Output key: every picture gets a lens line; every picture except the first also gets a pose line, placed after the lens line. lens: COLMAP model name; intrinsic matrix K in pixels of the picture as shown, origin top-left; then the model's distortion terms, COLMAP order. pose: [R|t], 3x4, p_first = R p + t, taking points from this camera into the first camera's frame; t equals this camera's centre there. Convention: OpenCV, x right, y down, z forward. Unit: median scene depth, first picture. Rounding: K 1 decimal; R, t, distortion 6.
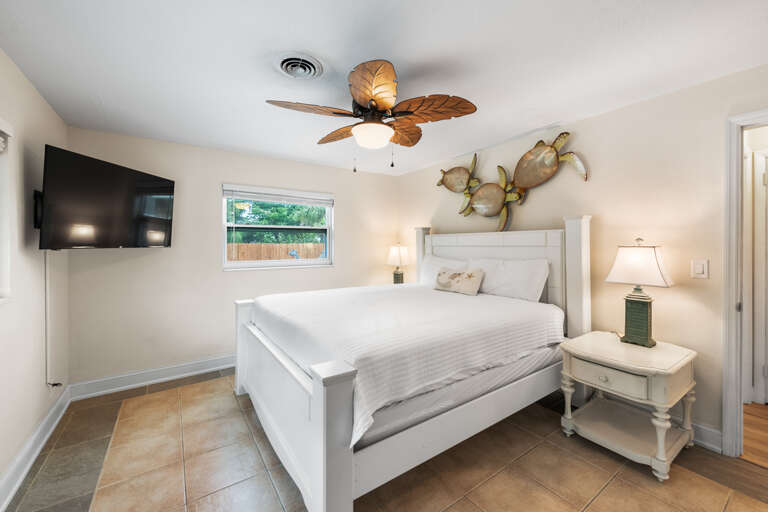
lens RADIAL K [[311.5, 0, 384.0], [0, 311.5, 256.0], [0, 0, 1]] dist [0.001098, 0.000121]
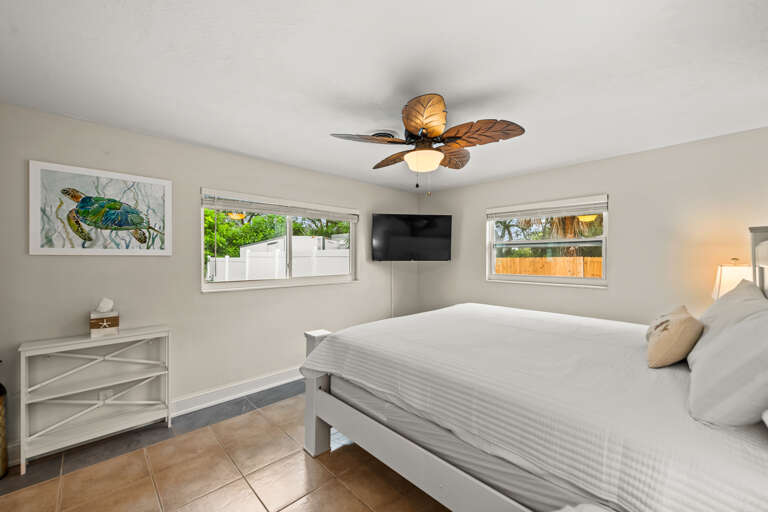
lens RADIAL K [[311.5, 0, 384.0], [0, 311.5, 256.0], [0, 0, 1]] dist [0.001098, 0.000121]
pose [[0.151755, 0.007517, -0.988390, 1.021530], [-0.036342, 0.999337, 0.002020, -0.058319], [0.987750, 0.035614, 0.151928, 0.683317]]
